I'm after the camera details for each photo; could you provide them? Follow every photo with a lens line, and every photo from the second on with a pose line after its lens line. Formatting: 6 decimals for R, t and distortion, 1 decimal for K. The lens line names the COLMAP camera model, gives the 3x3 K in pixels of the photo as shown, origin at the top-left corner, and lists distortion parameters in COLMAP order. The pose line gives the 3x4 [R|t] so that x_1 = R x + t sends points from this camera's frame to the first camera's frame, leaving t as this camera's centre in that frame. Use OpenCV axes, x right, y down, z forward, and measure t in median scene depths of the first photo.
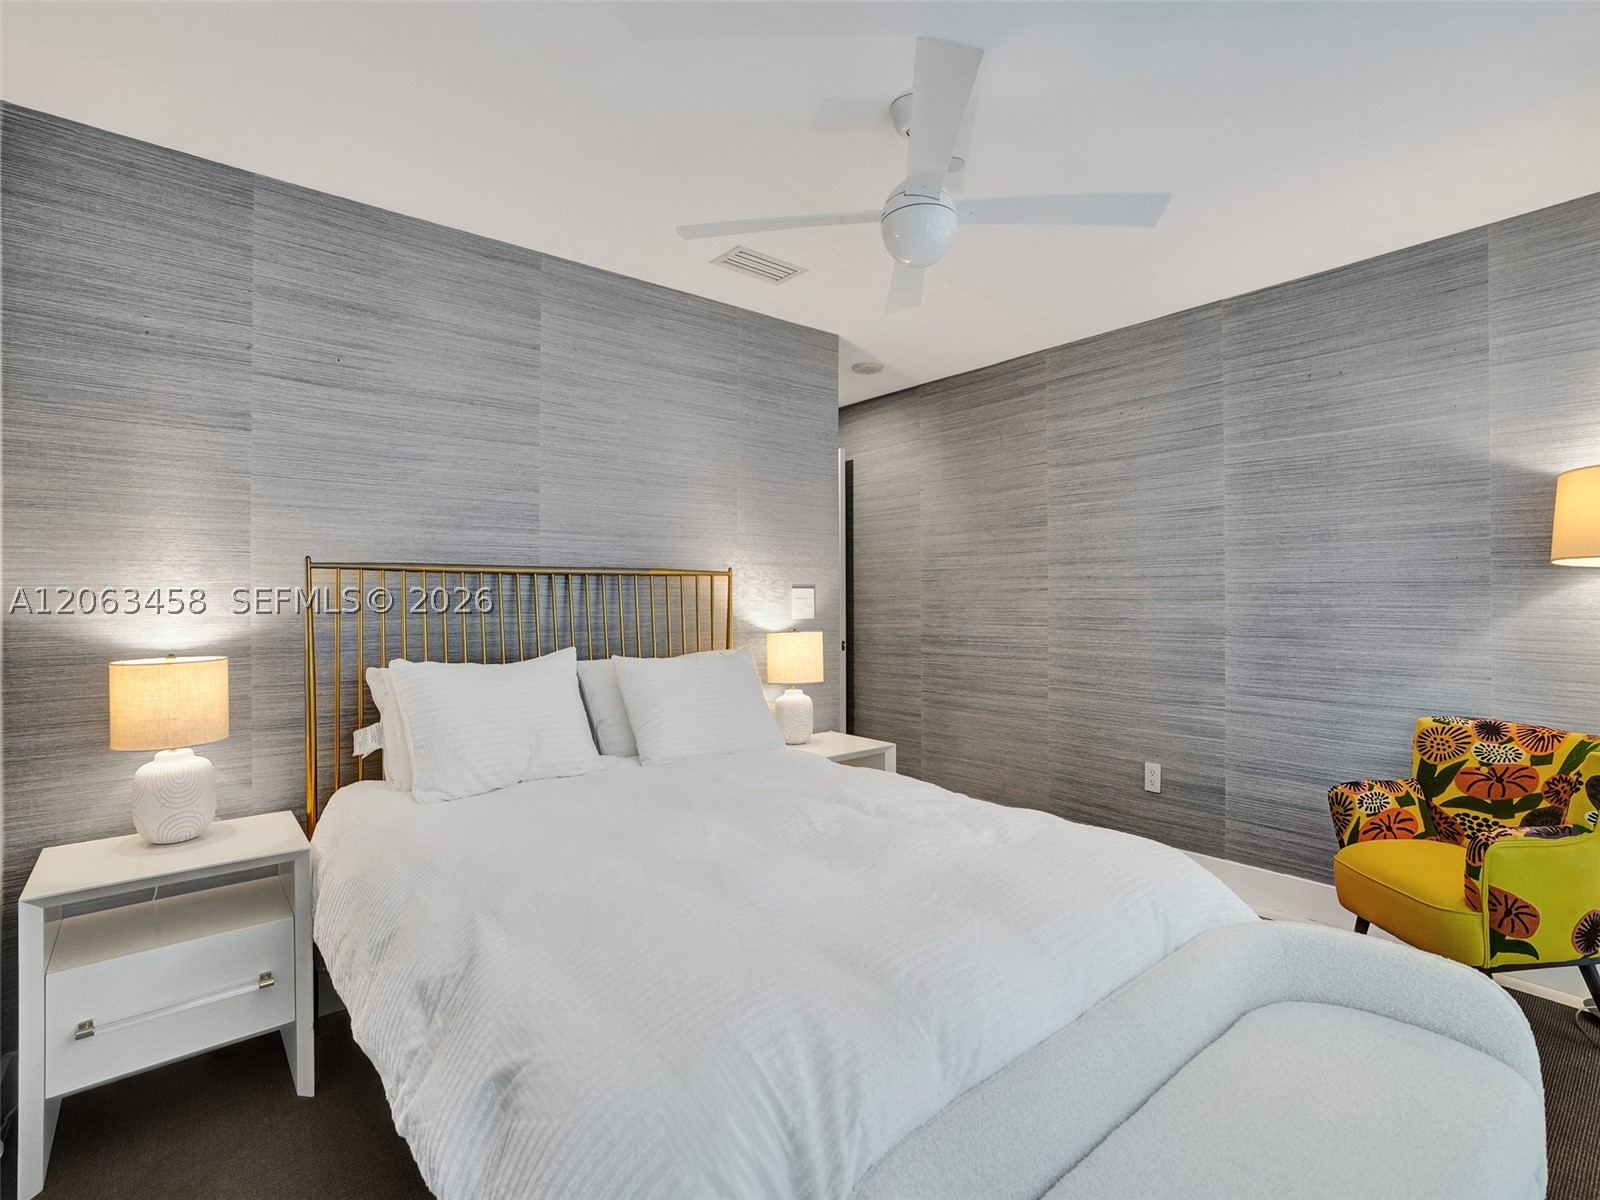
lens RADIAL K [[771.0, 0, 798.8], [0, 771.0, 601.3], [0, 0, 1]] dist [-0.025315, 0.010597]
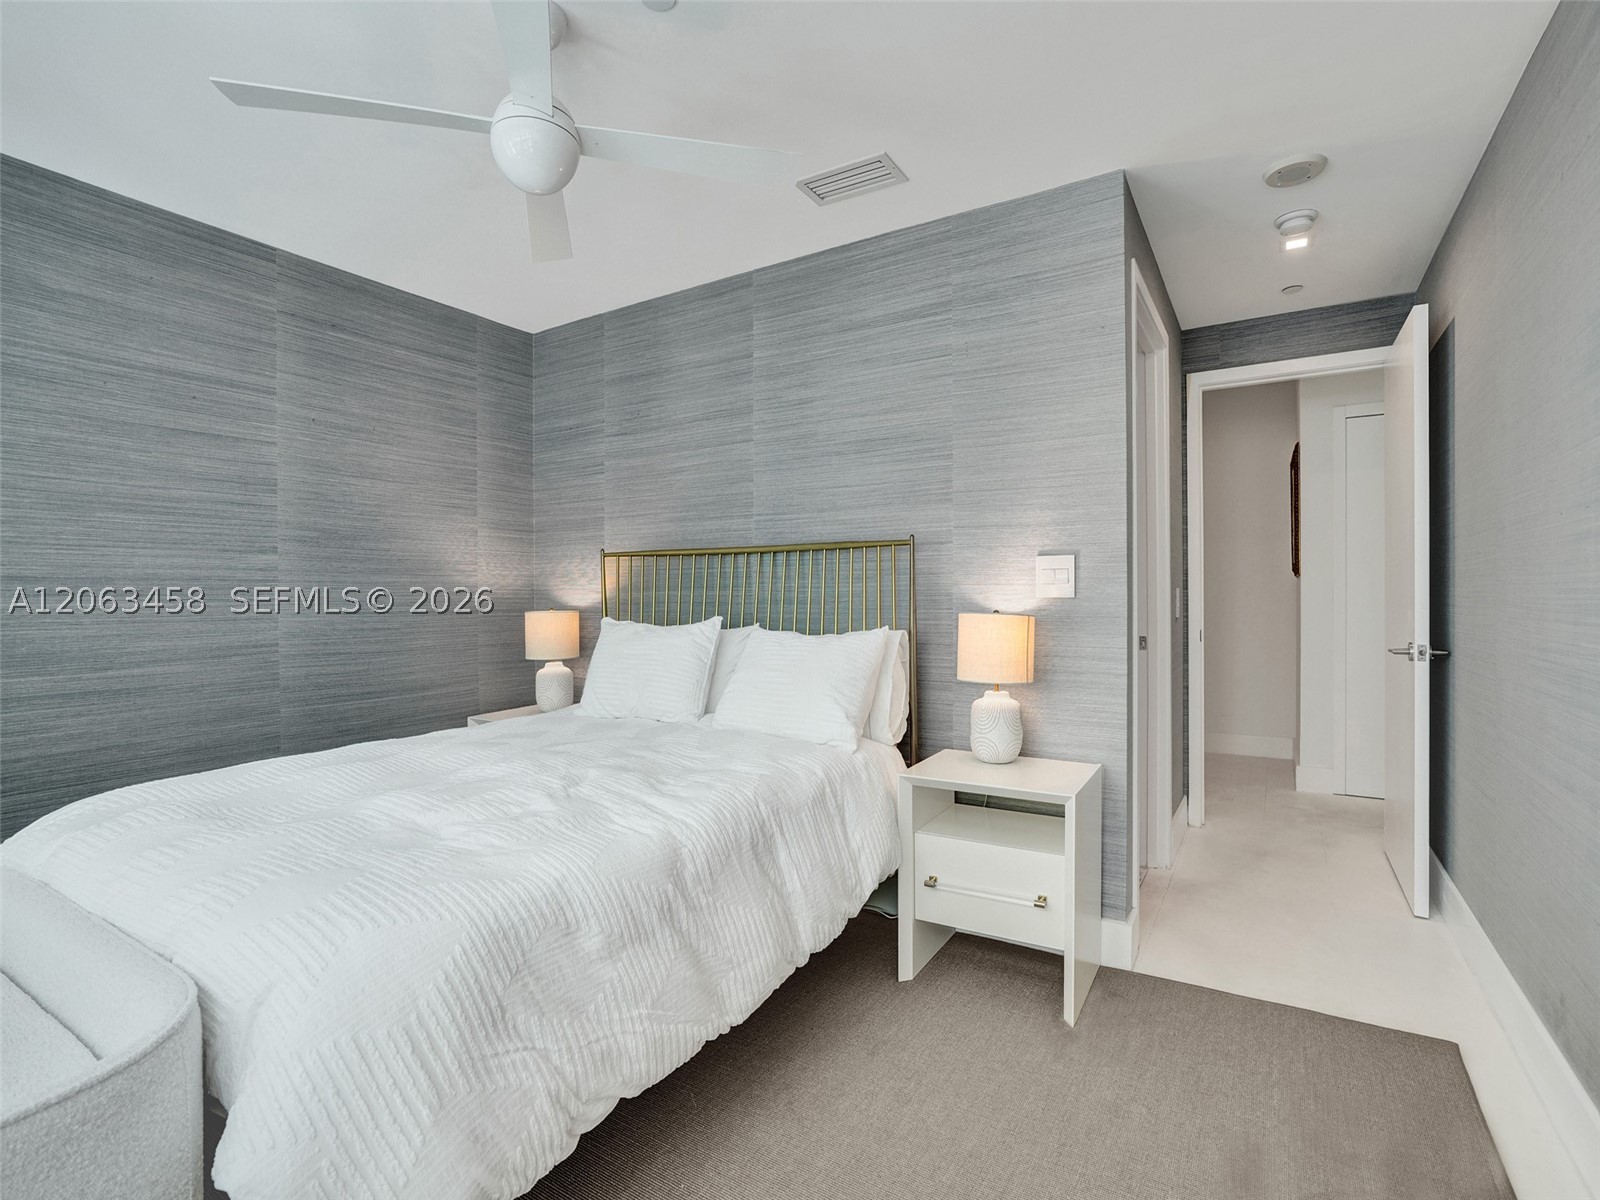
lens RADIAL K [[771.0, 0, 794.2], [0, 771.0, 588.6], [0, 0, 1]] dist [-0.025315, 0.010597]
pose [[0.323026, 0.004668, -0.946379, 0.770664], [0.007019, 0.999949, 0.007328, 0.009455], [0.946364, -0.009010, 0.322977, 0.690376]]
